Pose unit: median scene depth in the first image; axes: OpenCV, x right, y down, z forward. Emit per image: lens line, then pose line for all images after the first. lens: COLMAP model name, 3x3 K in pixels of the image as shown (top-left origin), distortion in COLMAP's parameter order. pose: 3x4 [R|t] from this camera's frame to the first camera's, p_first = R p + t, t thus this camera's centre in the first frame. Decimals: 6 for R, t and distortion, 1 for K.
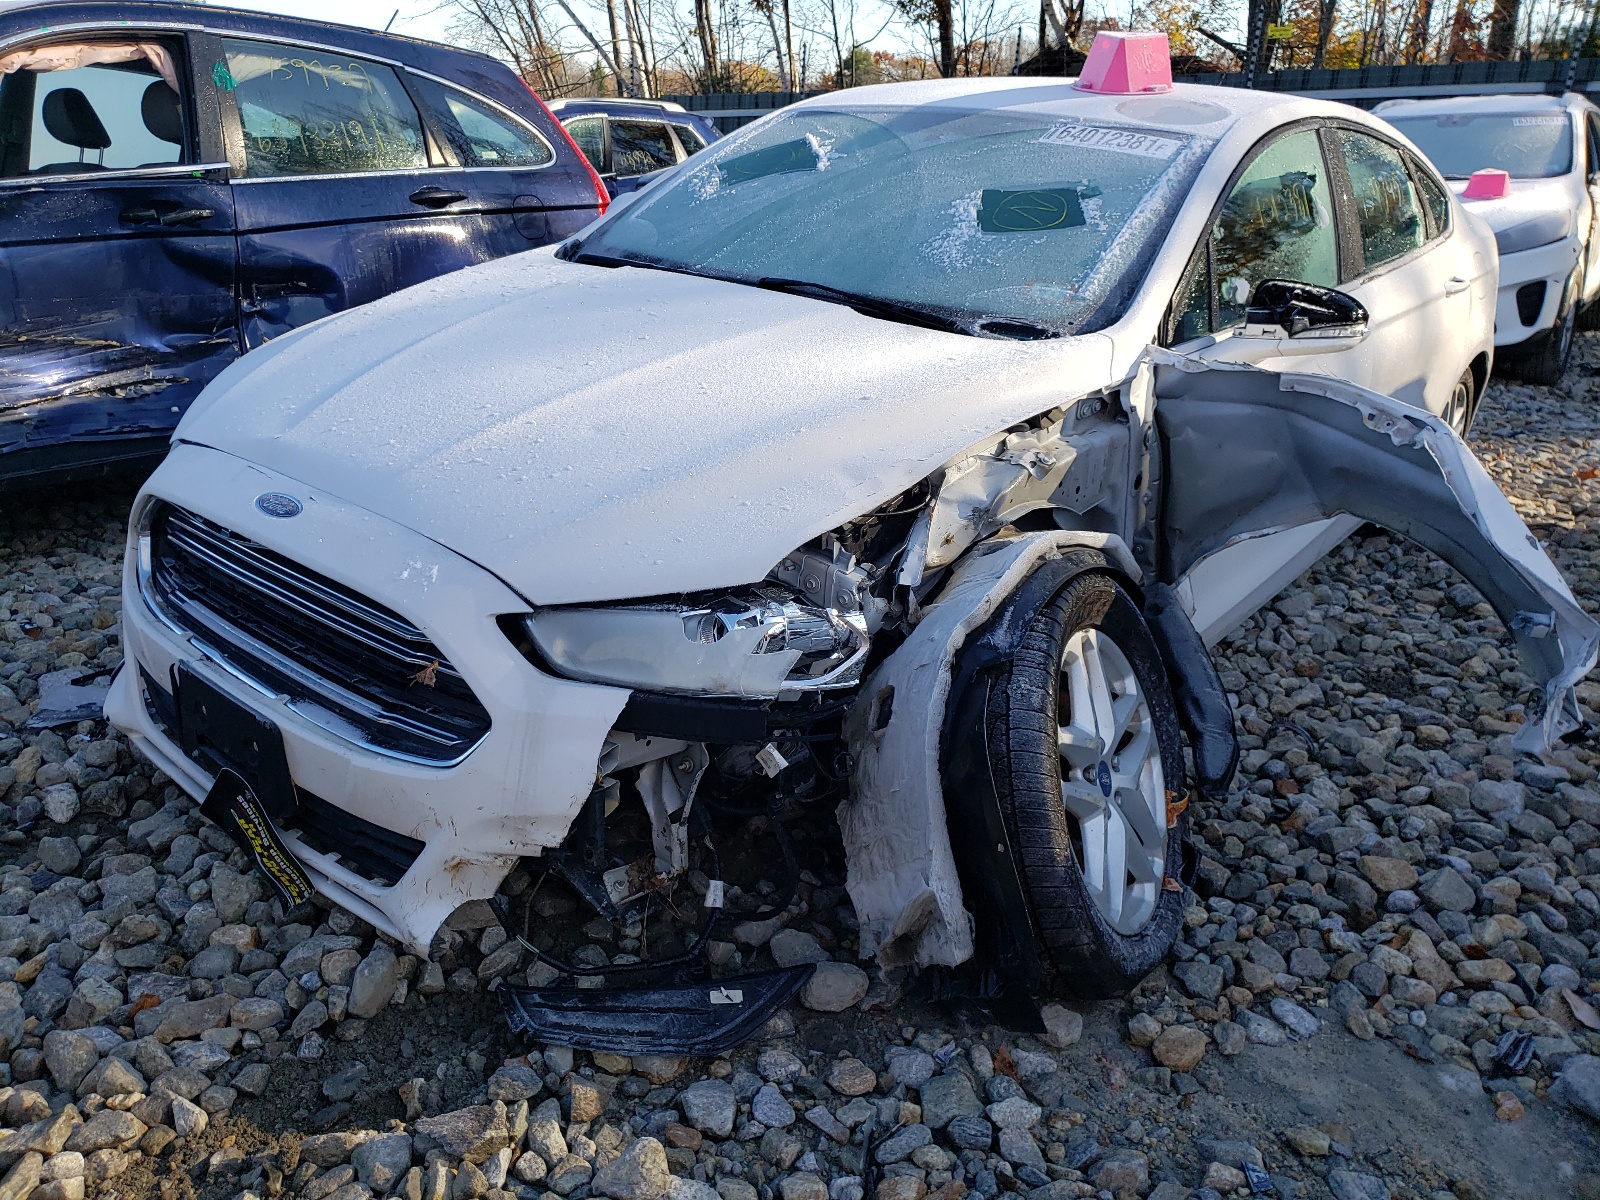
lens RADIAL K [[1221.9, 0, 799.3], [0, 1221.9, 564.1], [0, 0, 1]] dist [0.038852, -0.008877]
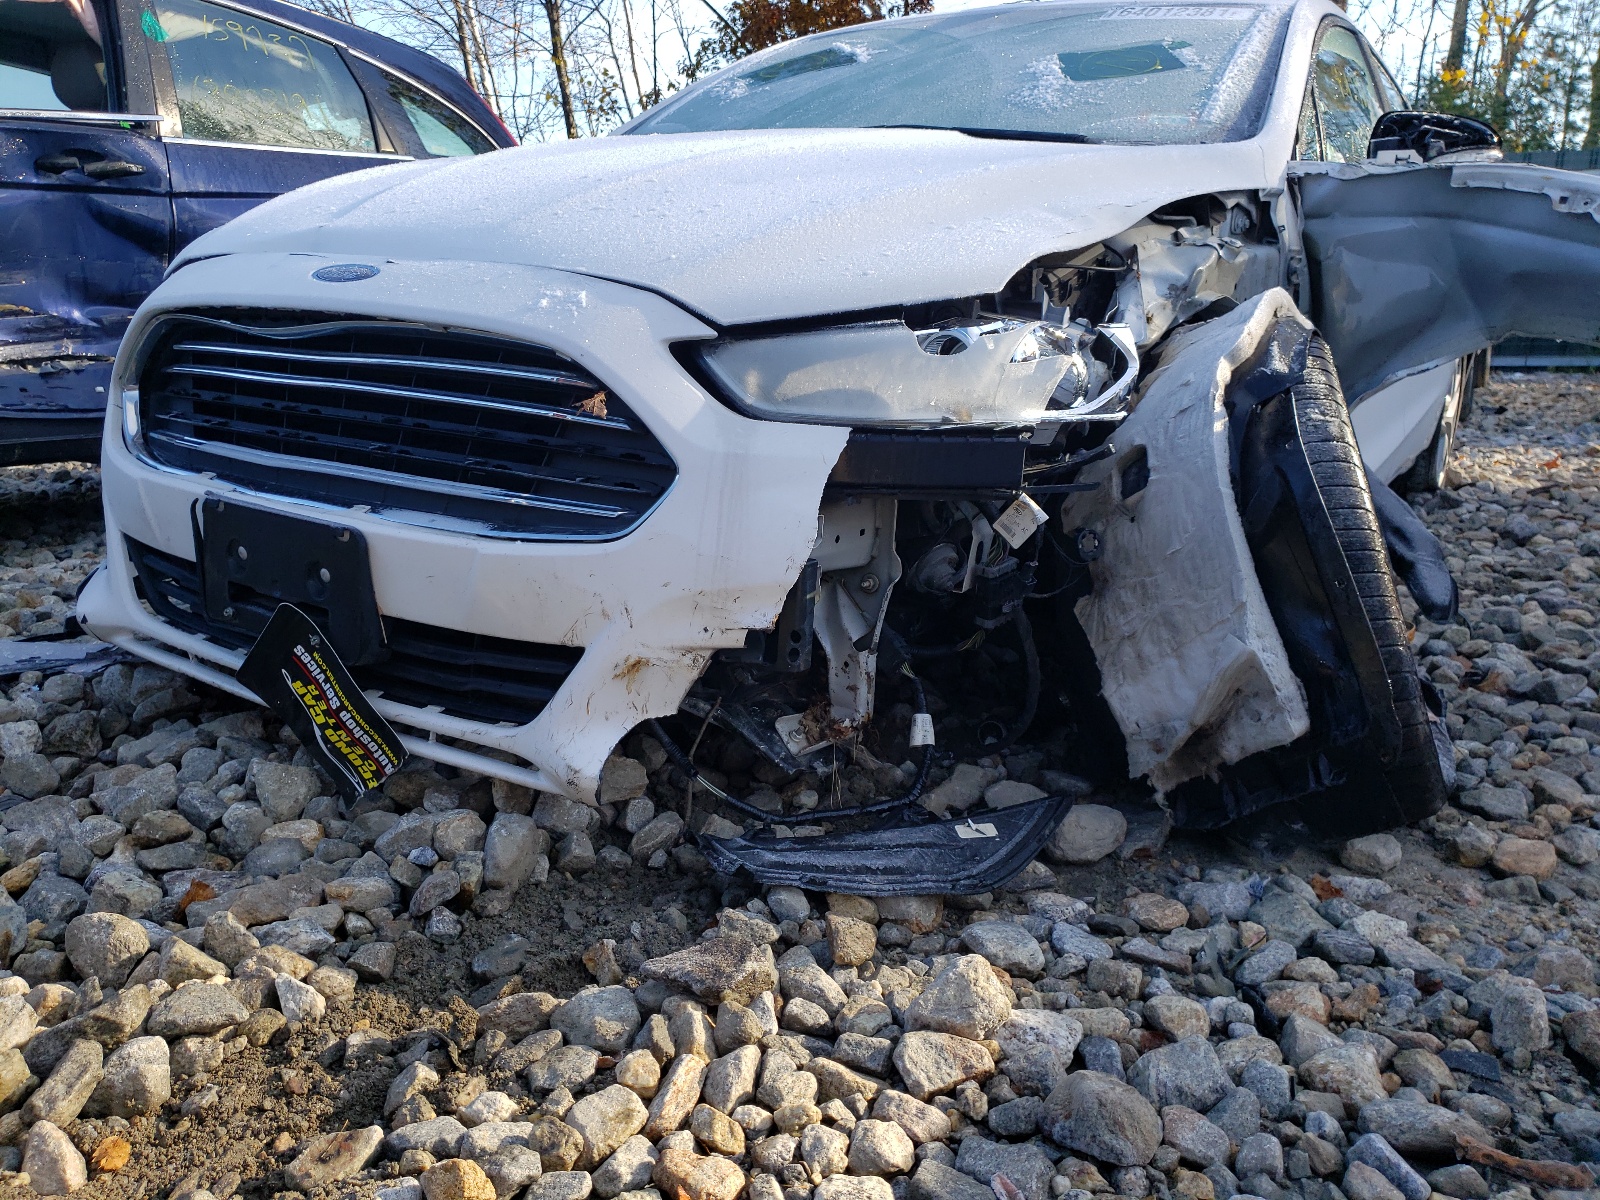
lens RADIAL K [[1205.8, 0, 800.0], [0, 1205.8, 600.0], [0, 0, 1]] dist [0.030764, 0.000306]
pose [[0.992956, -0.045674, 0.109326, -0.248361], [0.055538, 0.994486, -0.088951, 0.268591], [-0.104660, 0.094396, 0.990018, 0.237926]]
